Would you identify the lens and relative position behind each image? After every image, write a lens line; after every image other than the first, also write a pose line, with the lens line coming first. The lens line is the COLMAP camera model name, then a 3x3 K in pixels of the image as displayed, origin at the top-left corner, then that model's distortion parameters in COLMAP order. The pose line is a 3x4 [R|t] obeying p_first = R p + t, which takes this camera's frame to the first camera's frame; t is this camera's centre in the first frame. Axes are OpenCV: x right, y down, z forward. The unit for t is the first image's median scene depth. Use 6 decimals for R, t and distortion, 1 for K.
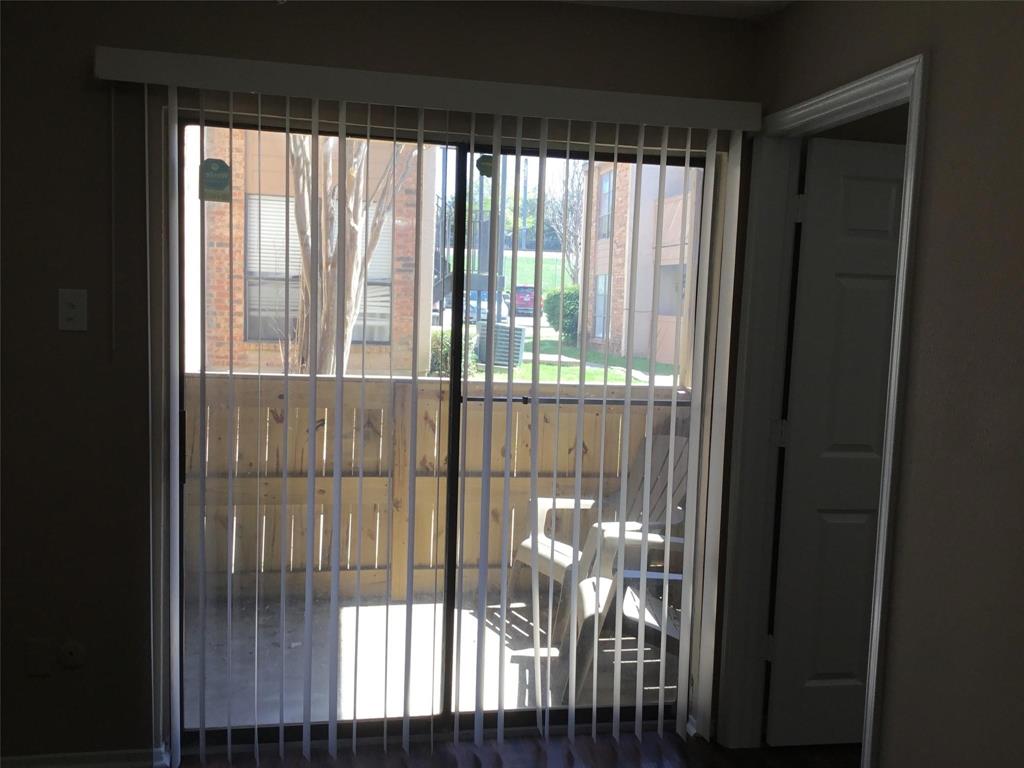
lens RADIAL K [[920.3, 0, 507.4], [0, 920.3, 387.1], [0, 0, 1]] dist [0.122933, -0.233298]
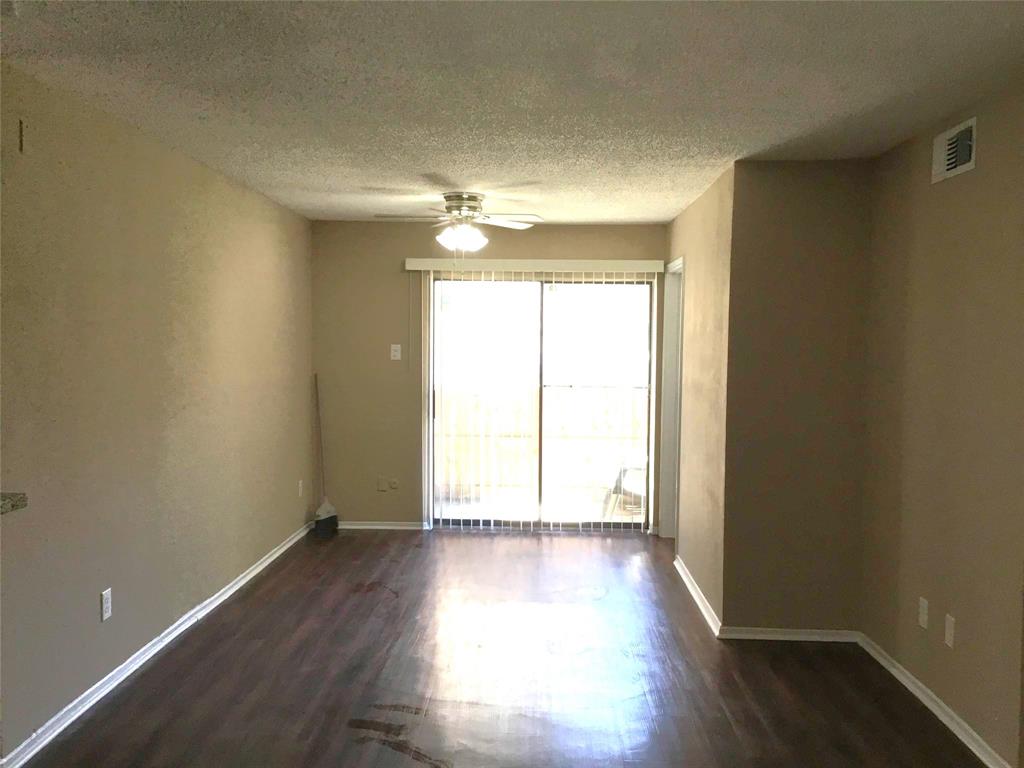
lens RADIAL K [[920.3, 0, 507.4], [0, 920.3, 387.1], [0, 0, 1]] dist [0.122933, -0.233298]
pose [[0.972463, -0.013403, -0.232674, 0.440315], [0.001404, 0.998664, -0.051659, 0.147102], [0.233055, 0.049910, 0.971182, -1.421895]]
